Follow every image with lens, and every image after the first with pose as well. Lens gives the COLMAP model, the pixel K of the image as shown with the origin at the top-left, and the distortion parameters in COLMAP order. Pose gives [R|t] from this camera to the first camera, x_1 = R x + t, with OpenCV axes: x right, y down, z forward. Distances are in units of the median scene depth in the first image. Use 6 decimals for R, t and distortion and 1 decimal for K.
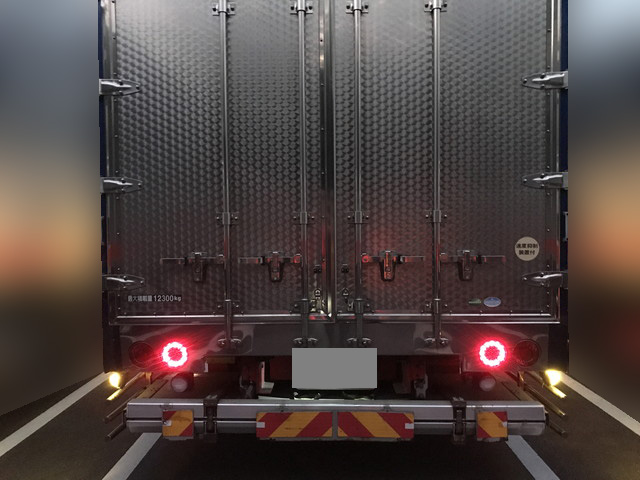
lens RADIAL K [[553.0, 0, 317.8], [0, 553.0, 253.7], [0, 0, 1]] dist [0.018529, -0.027213]
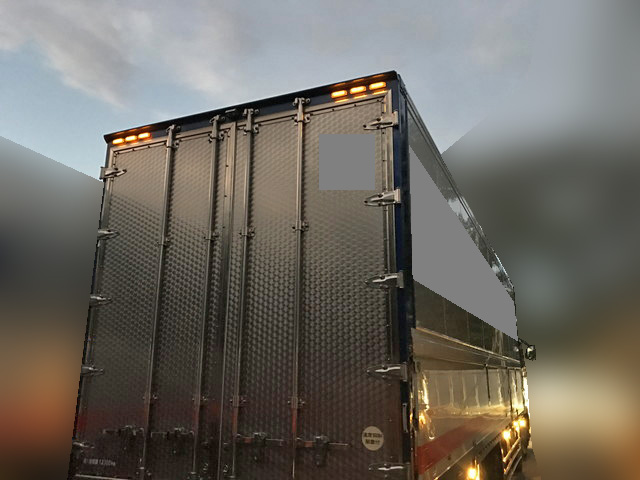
lens RADIAL K [[528.7, 0, 321.4], [0, 528.7, 251.8], [0, 0, 1]] dist [0.056168, -0.074129]
pose [[0.922322, -0.072098, -0.379637, 0.682506], [-0.038762, 0.960223, -0.276532, -0.064169], [0.384473, 0.269767, 0.882840, -0.026946]]
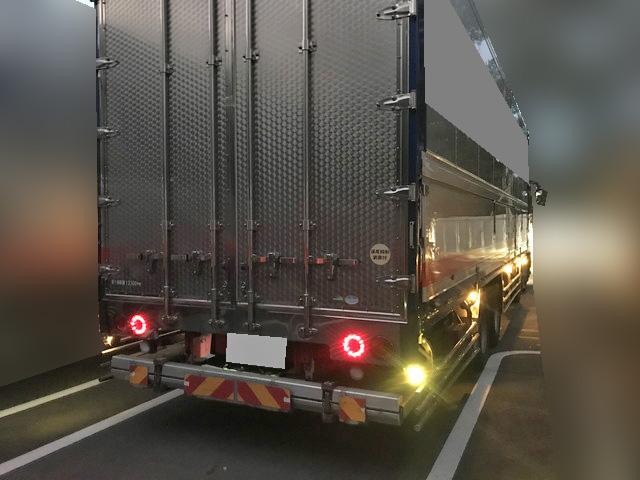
lens RADIAL K [[528.7, 0, 320.4], [0, 528.7, 253.4], [0, 0, 1]] dist [0.056168, -0.074129]
pose [[0.914372, 0.027315, -0.403952, 0.682572], [-0.031509, 0.999496, -0.003737, -0.002840], [0.403647, 0.016145, 0.914772, -0.022886]]
